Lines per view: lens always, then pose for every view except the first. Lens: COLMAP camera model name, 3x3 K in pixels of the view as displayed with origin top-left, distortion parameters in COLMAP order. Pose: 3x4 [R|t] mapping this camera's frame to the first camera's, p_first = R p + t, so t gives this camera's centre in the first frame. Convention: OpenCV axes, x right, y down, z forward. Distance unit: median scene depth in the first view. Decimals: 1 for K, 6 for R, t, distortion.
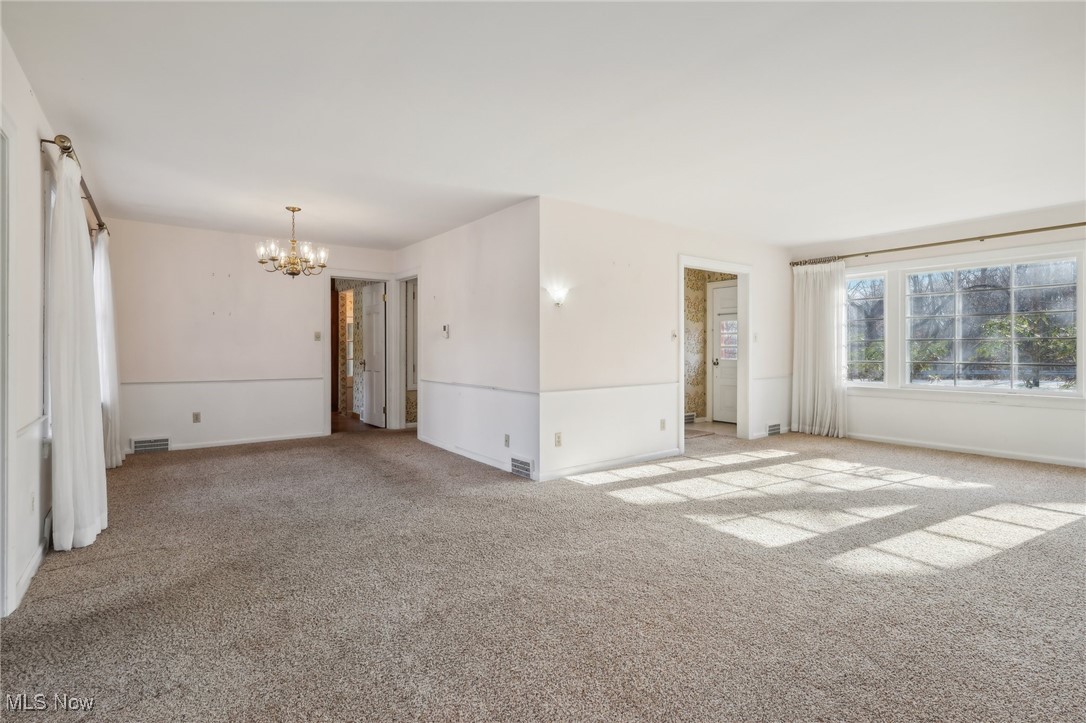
lens RADIAL K [[520.0, 0, 541.4], [0, 520.0, 351.8], [0, 0, 1]] dist [-0.011404, 0.007573]
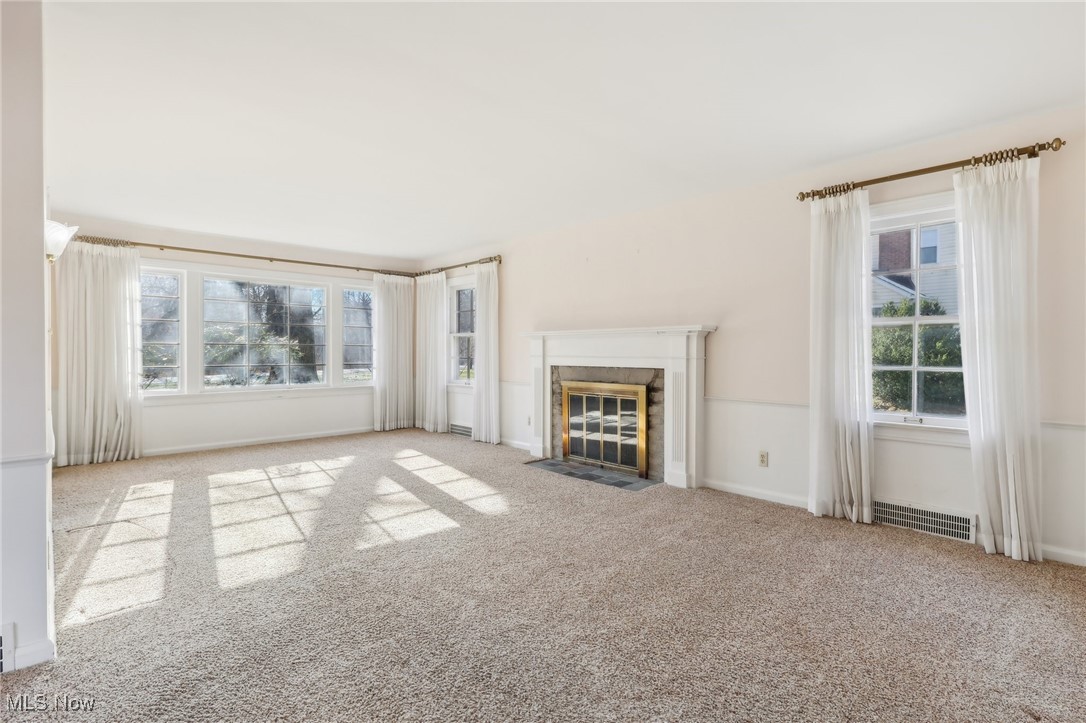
lens RADIAL K [[520.0, 0, 541.4], [0, 520.0, 351.8], [0, 0, 1]] dist [-0.011404, 0.007573]
pose [[-0.125403, 0.003710, 0.992099, -0.531750], [0.004713, 0.999984, -0.003144, -0.001942], [-0.992095, 0.004281, -0.125418, 0.709753]]
